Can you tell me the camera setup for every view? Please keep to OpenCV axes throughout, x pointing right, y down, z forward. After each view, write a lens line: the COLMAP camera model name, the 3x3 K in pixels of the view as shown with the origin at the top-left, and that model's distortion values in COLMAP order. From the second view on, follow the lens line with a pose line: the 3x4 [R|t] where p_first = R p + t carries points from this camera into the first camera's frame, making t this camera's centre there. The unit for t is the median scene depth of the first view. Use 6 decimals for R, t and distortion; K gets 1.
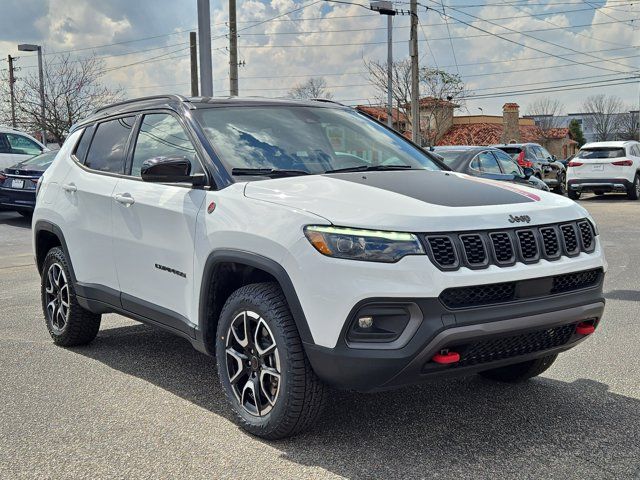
lens RADIAL K [[858.7, 0, 320.0], [0, 858.7, 240.0], [0, 0, 1]] dist [0.068985, -0.018458]
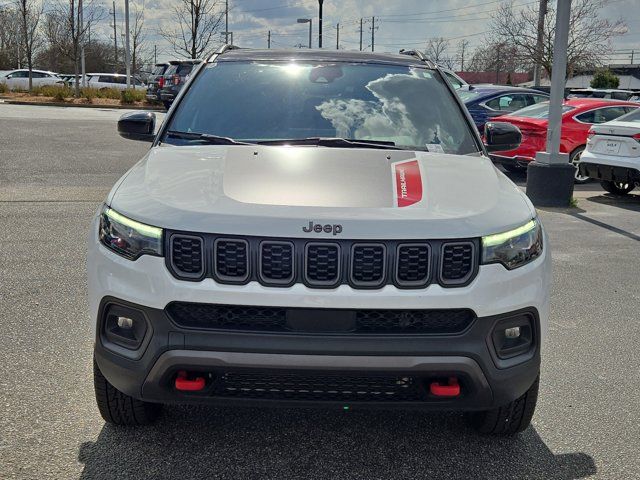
lens RADIAL K [[858.7, 0, 320.0], [0, 858.7, 240.0], [0, 0, 1]] dist [0.068985, -0.018458]
pose [[0.823166, 0.144029, -0.549230, 0.659046], [-0.101297, 0.989027, 0.107542, -0.097317], [0.558692, -0.032890, 0.828723, 0.368813]]
